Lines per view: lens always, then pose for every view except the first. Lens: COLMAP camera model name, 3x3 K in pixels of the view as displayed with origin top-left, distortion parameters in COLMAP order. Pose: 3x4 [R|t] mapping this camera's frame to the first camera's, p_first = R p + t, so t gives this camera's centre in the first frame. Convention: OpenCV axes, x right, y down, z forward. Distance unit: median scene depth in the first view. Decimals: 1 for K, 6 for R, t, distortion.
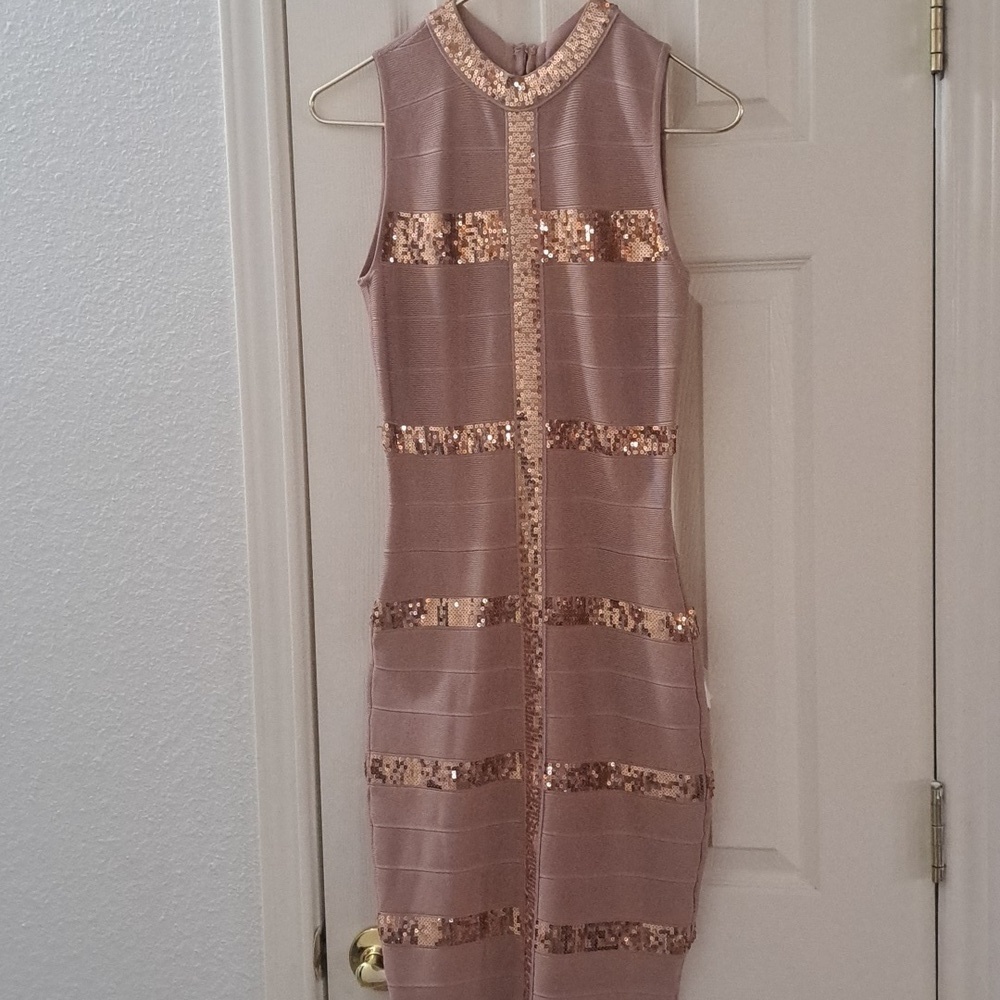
lens RADIAL K [[1620.3, 0, 500.0], [0, 1620.3, 500.0], [0, 0, 1]] dist [0.118723, -0.003135]
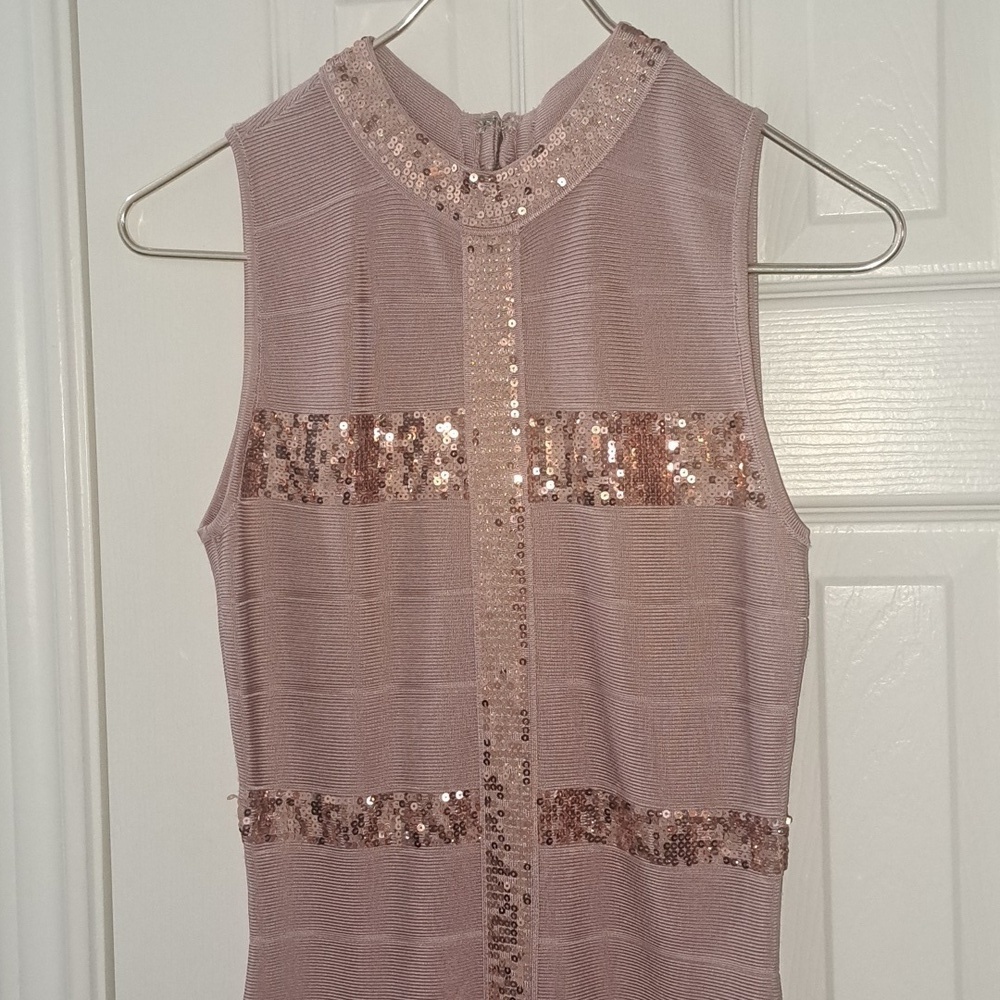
lens RADIAL K [[1651.3, 0, 500.5], [0, 1651.3, 470.5], [0, 0, 1]] dist [0.196687, -0.233639]
pose [[0.999951, -0.001821, -0.009754, 0.021663], [0.001072, 0.997088, -0.076258, -0.115734], [0.009864, 0.076244, 0.997040, 0.446744]]
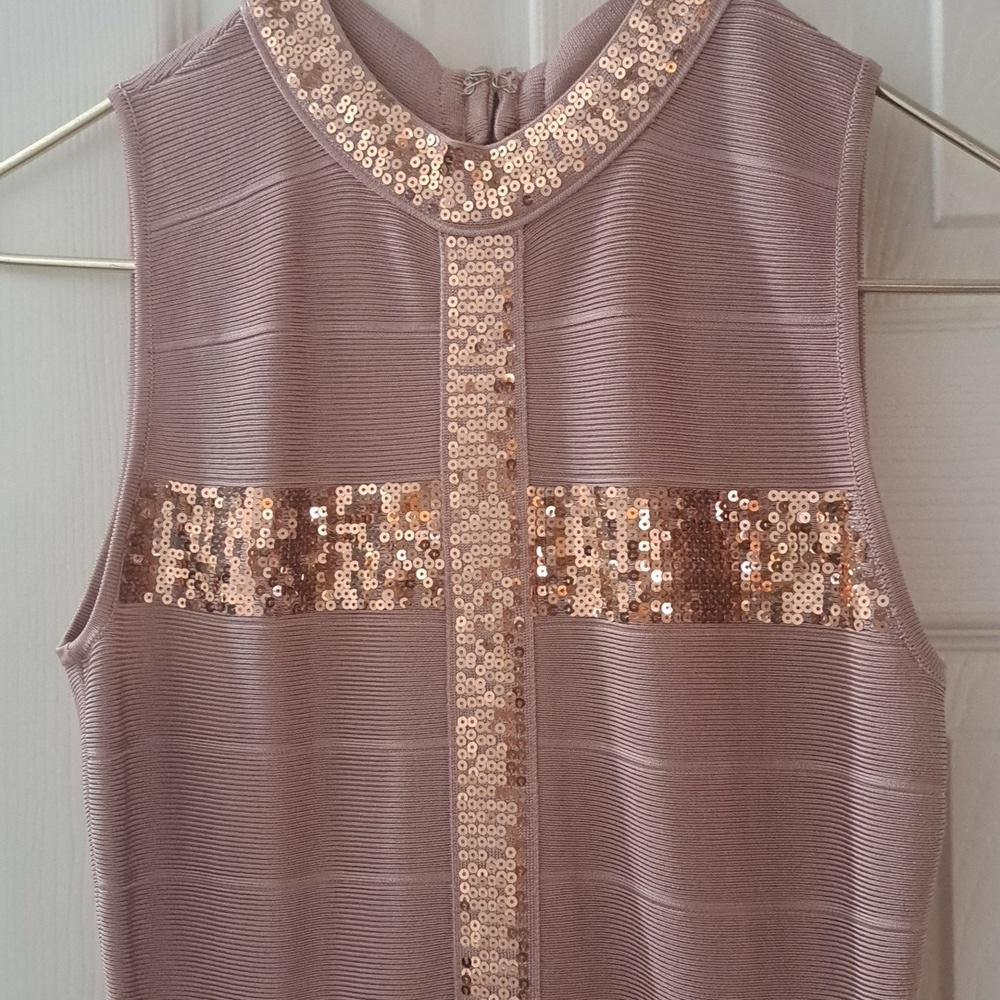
lens RADIAL K [[1620.3, 0, 500.0], [0, 1620.3, 500.0], [0, 0, 1]] dist [0.118723, -0.003135]
pose [[0.999395, 0.011015, 0.032982, 0.005524], [-0.007239, 0.993628, -0.112474, -0.131503], [-0.034010, 0.112167, 0.993107, 0.619914]]
